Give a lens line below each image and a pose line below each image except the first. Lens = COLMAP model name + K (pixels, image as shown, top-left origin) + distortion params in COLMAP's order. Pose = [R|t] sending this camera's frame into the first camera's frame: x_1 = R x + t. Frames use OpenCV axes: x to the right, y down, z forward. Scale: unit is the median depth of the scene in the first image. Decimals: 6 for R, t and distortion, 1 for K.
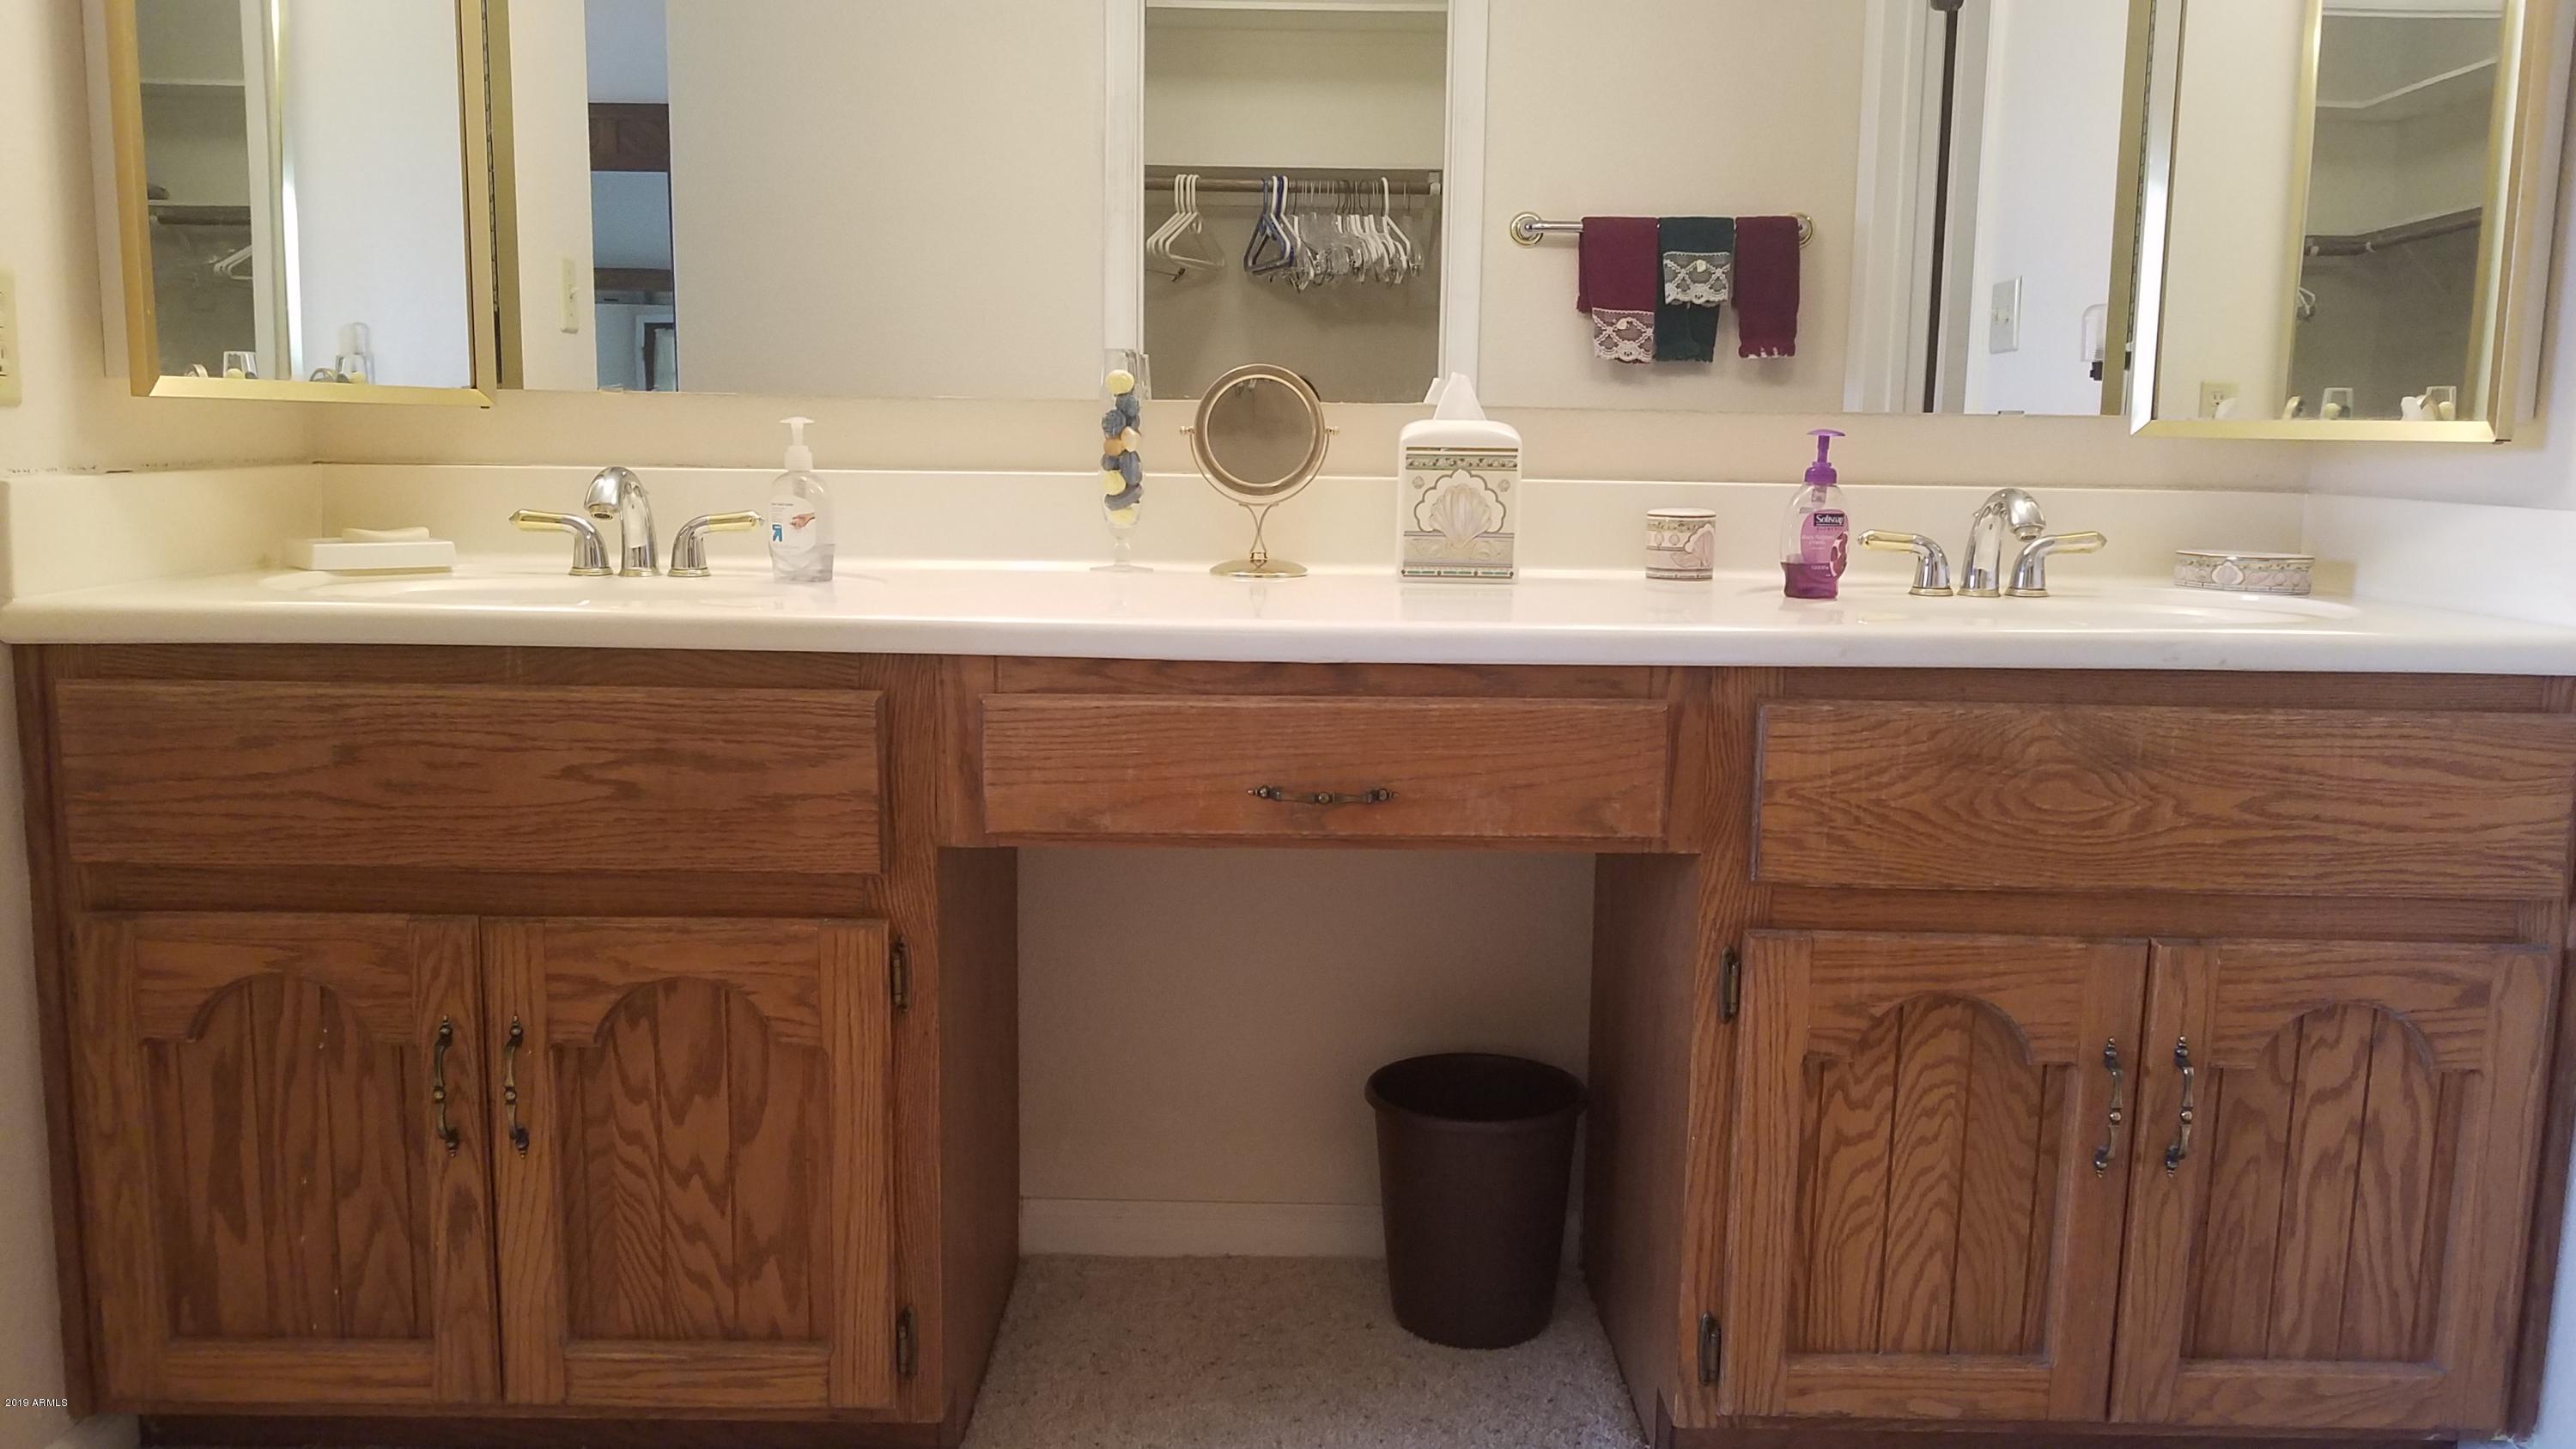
lens RADIAL K [[2015.5, 0, 1292.4], [0, 2015.5, 729.9], [0, 0, 1]] dist [-0.002308, -0.002676]
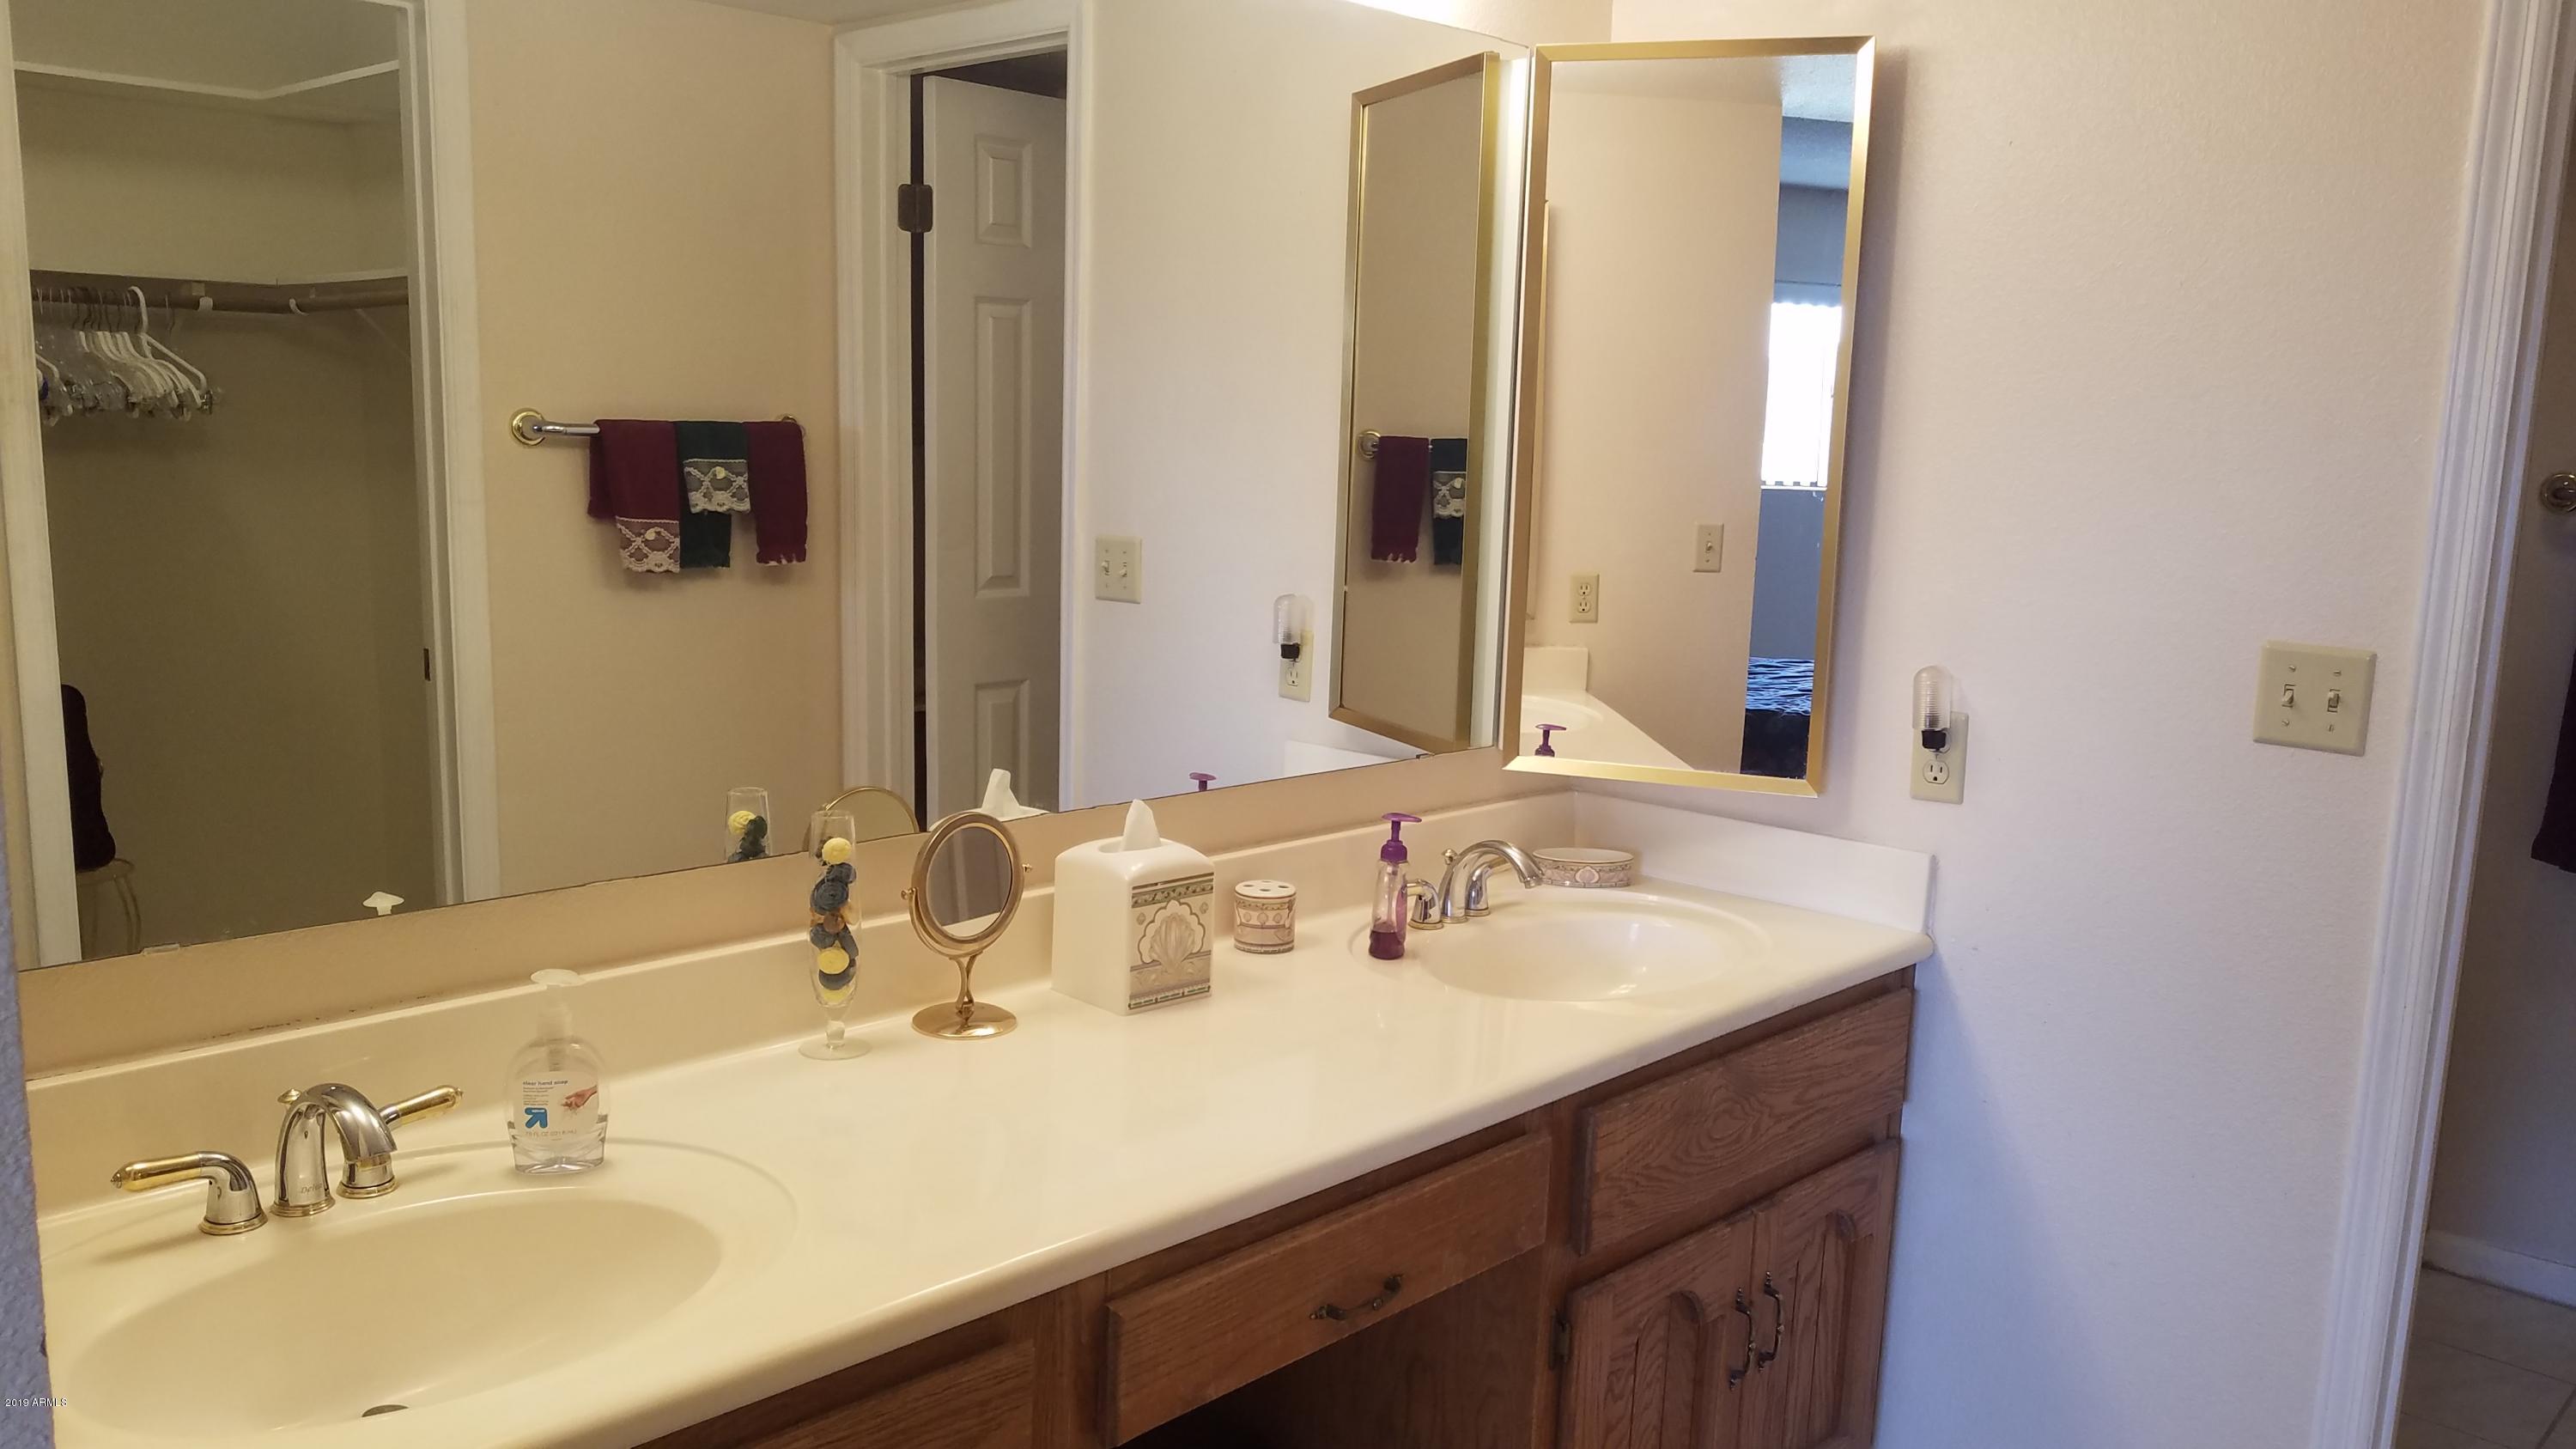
lens RADIAL K [[2015.5, 0, 1299.2], [0, 2015.5, 724.3], [0, 0, 1]] dist [-0.002308, -0.002676]
pose [[0.667426, -0.104607, 0.737293, -0.603010], [0.077729, 0.994462, 0.070731, -0.275320], [-0.740609, 0.010101, 0.671861, 0.242186]]
